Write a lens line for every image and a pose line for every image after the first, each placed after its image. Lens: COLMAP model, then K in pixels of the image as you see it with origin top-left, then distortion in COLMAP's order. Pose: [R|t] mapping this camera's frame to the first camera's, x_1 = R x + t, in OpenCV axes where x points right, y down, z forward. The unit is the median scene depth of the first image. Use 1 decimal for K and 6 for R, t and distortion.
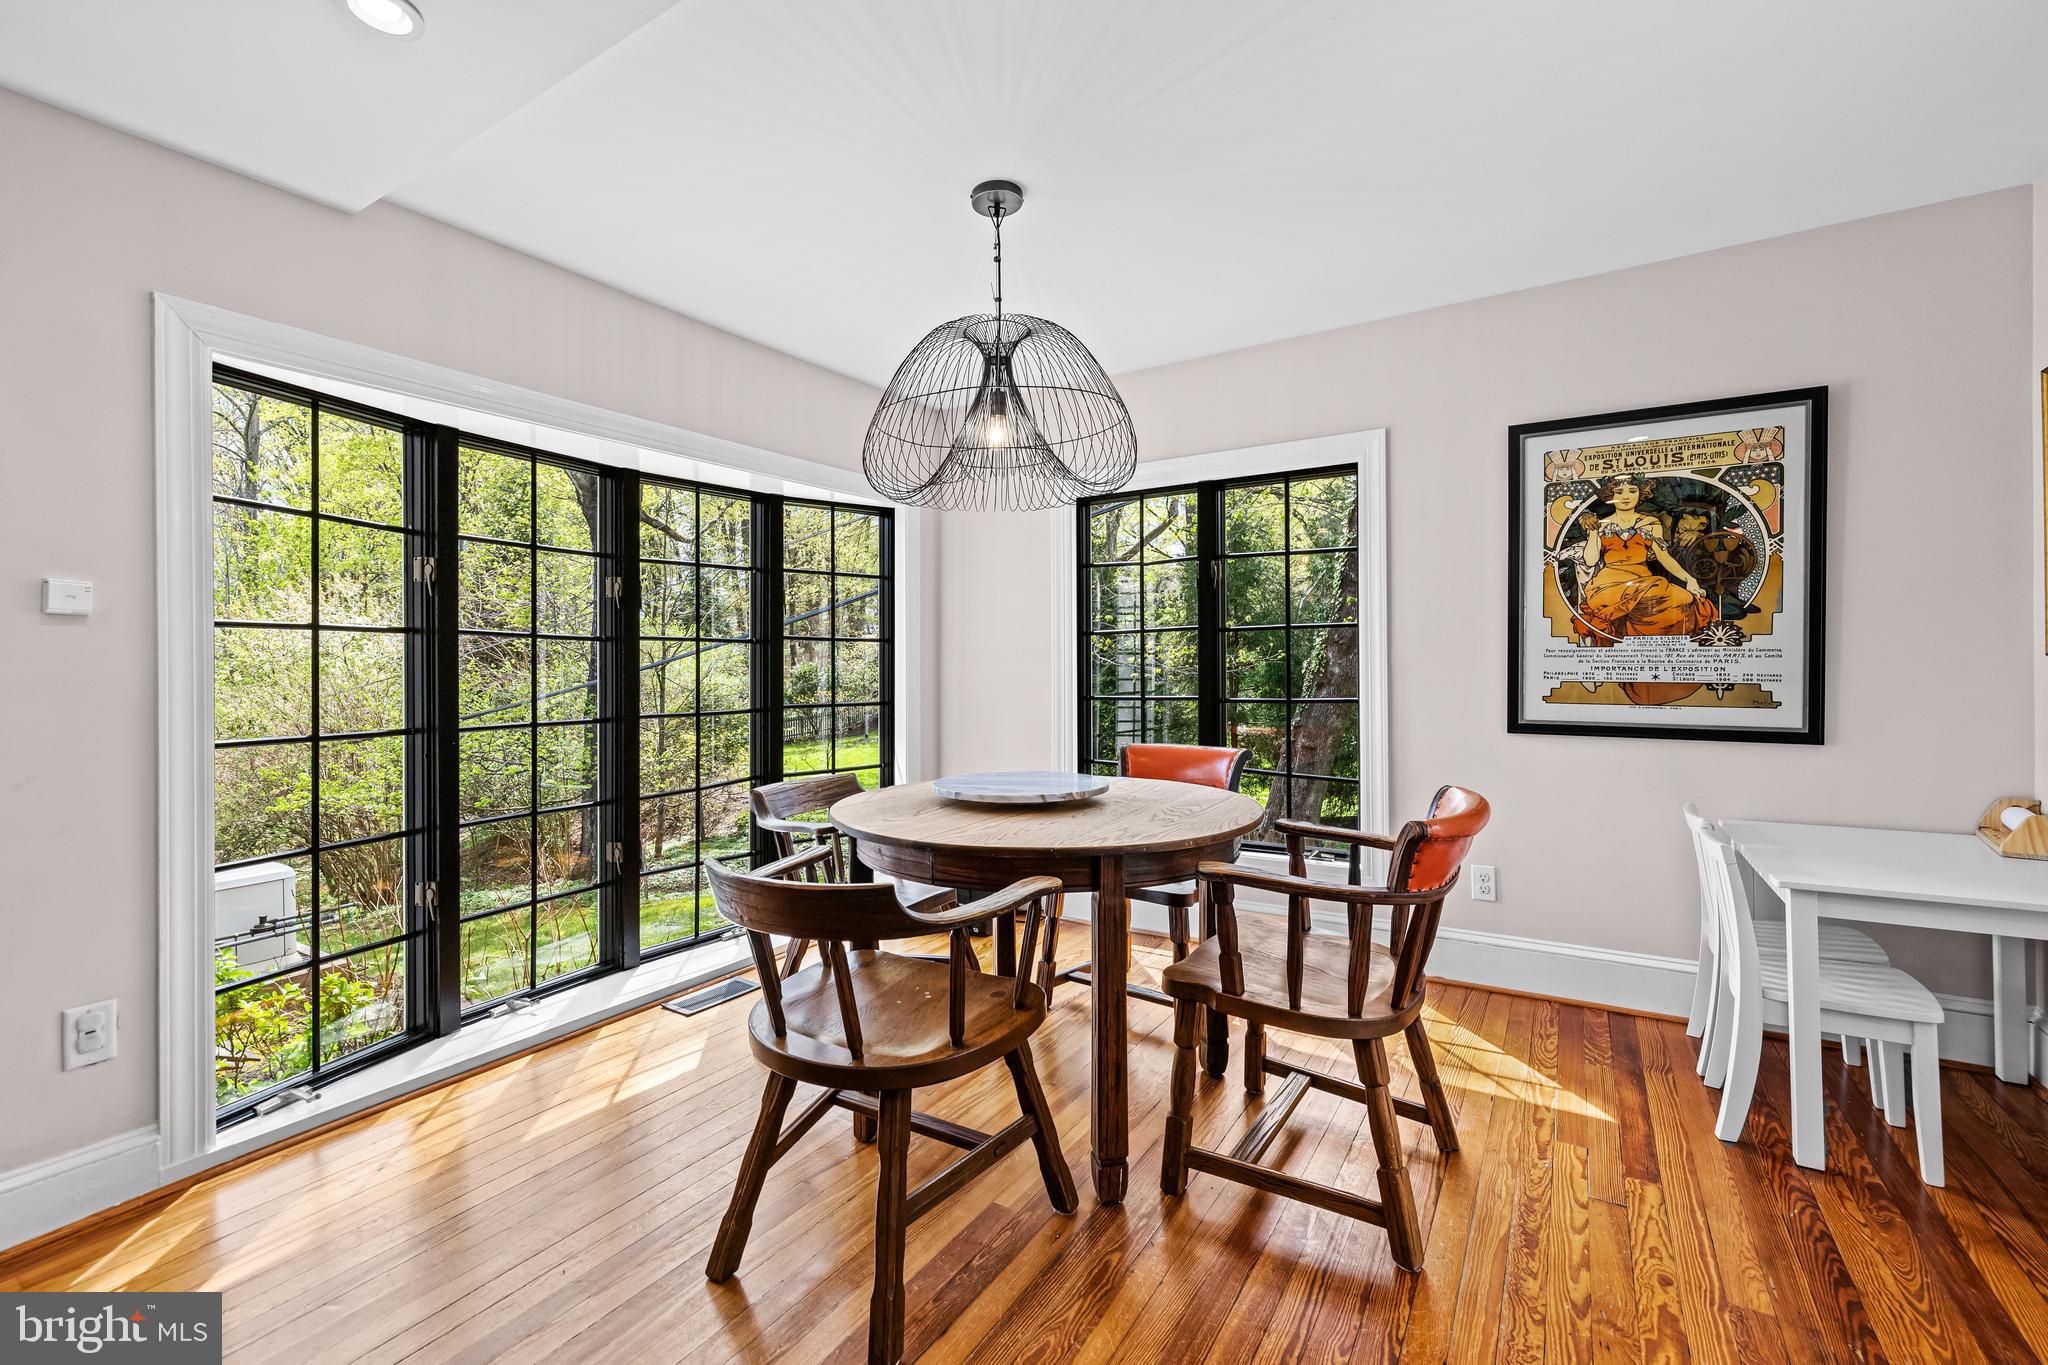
lens RADIAL K [[870.4, 0, 1028.2], [0, 870.4, 672.4], [0, 0, 1]] dist [0.004208, -0.001110]
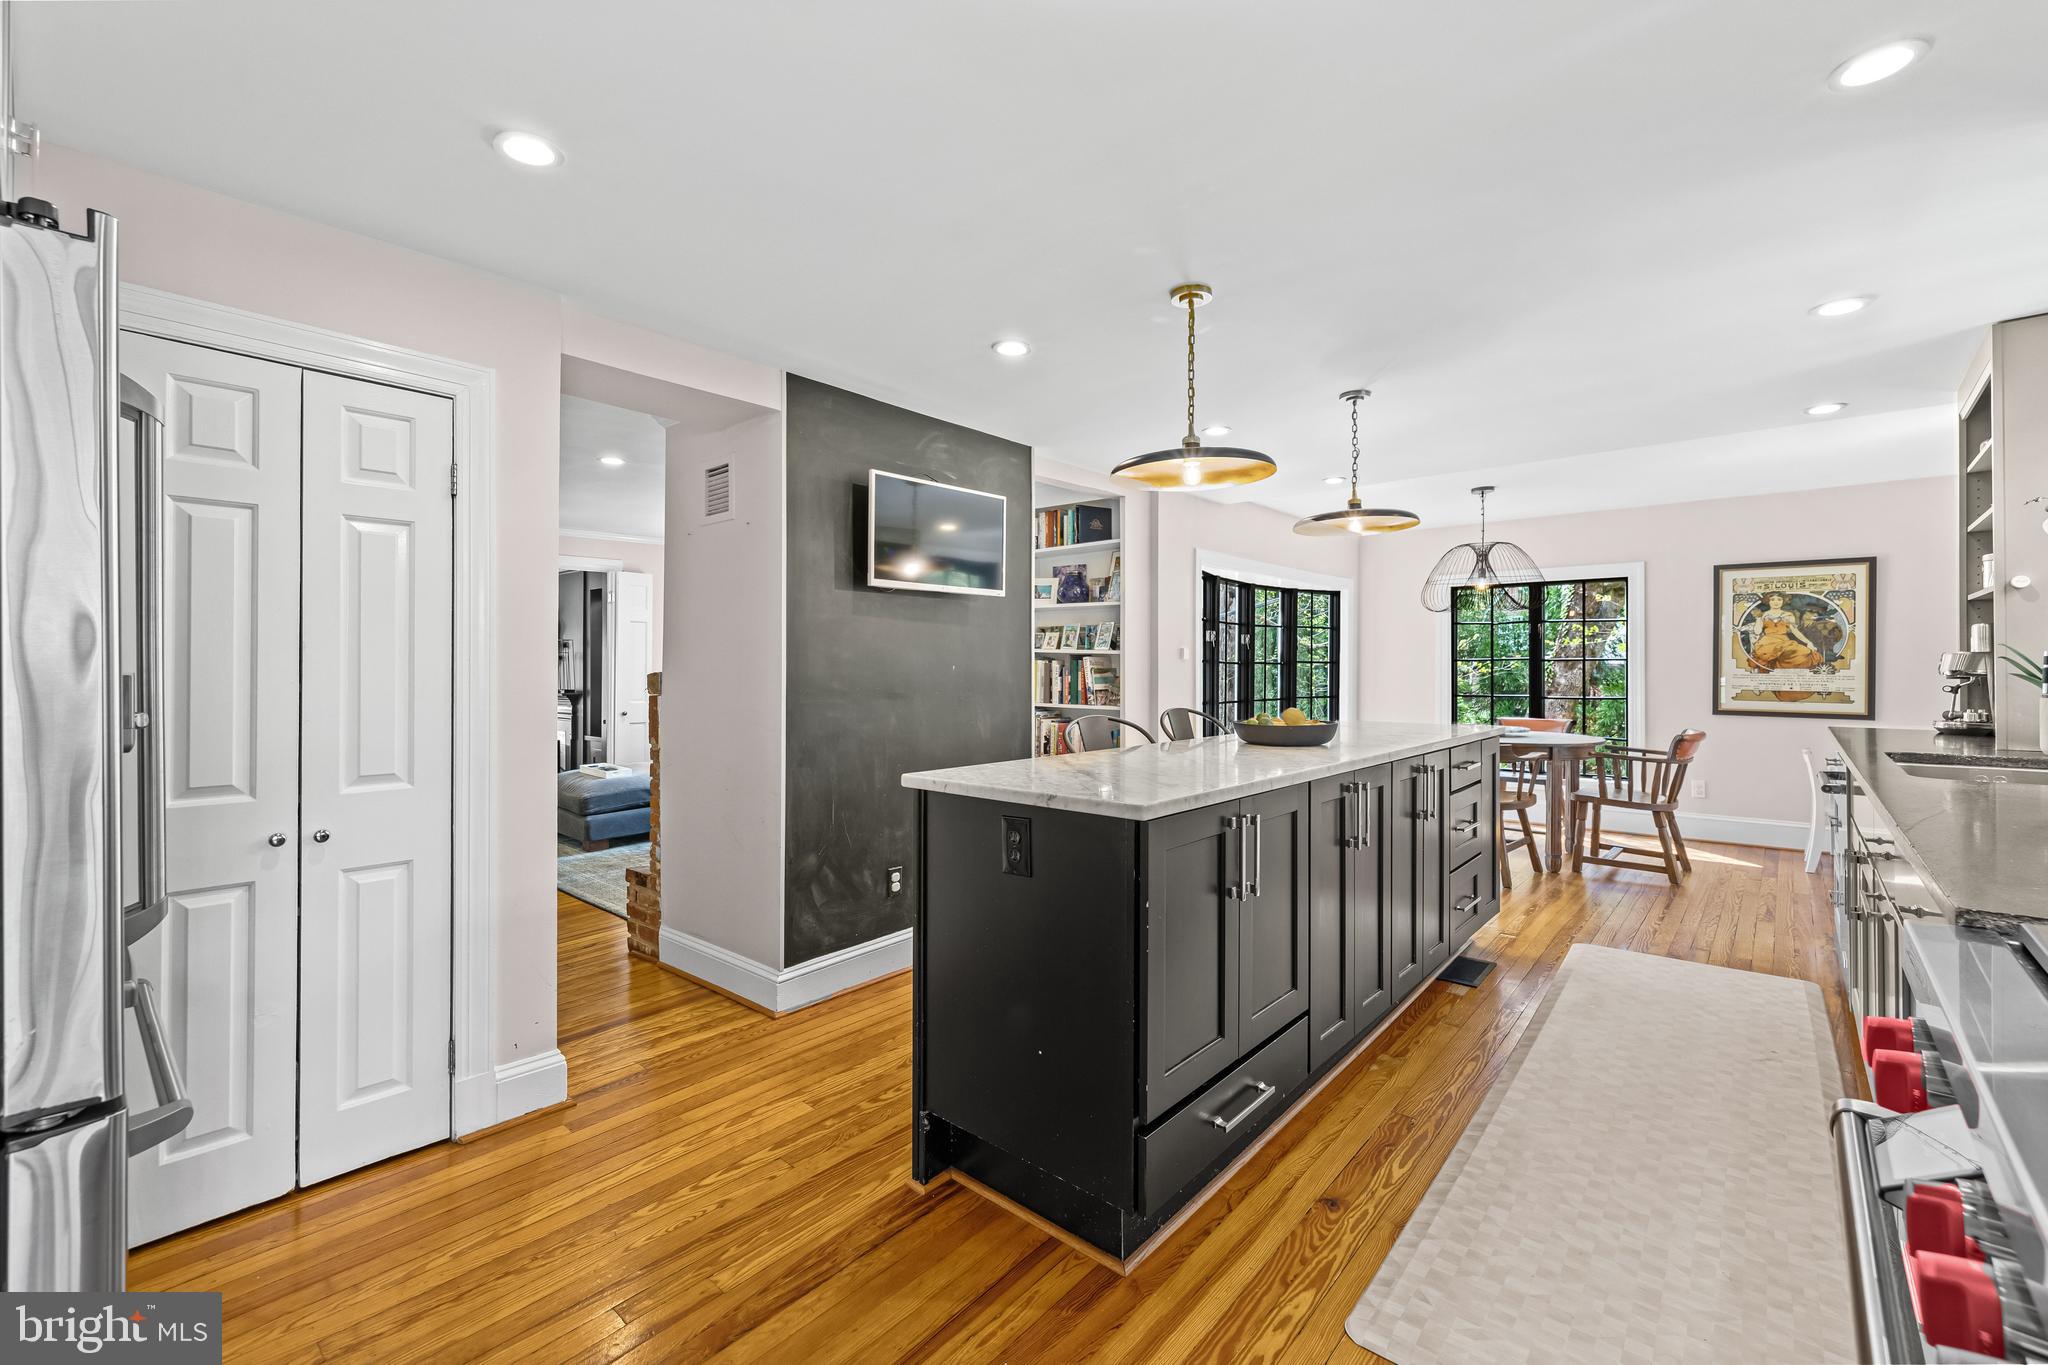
lens RADIAL K [[870.4, 0, 1017.5], [0, 870.4, 667.3], [0, 0, 1]] dist [0.004208, -0.001110]
pose [[0.986360, 0.011450, -0.164204, -0.790697], [-0.013214, 0.999866, -0.009650, -0.000223], [0.164071, 0.011688, 0.986379, -1.408520]]
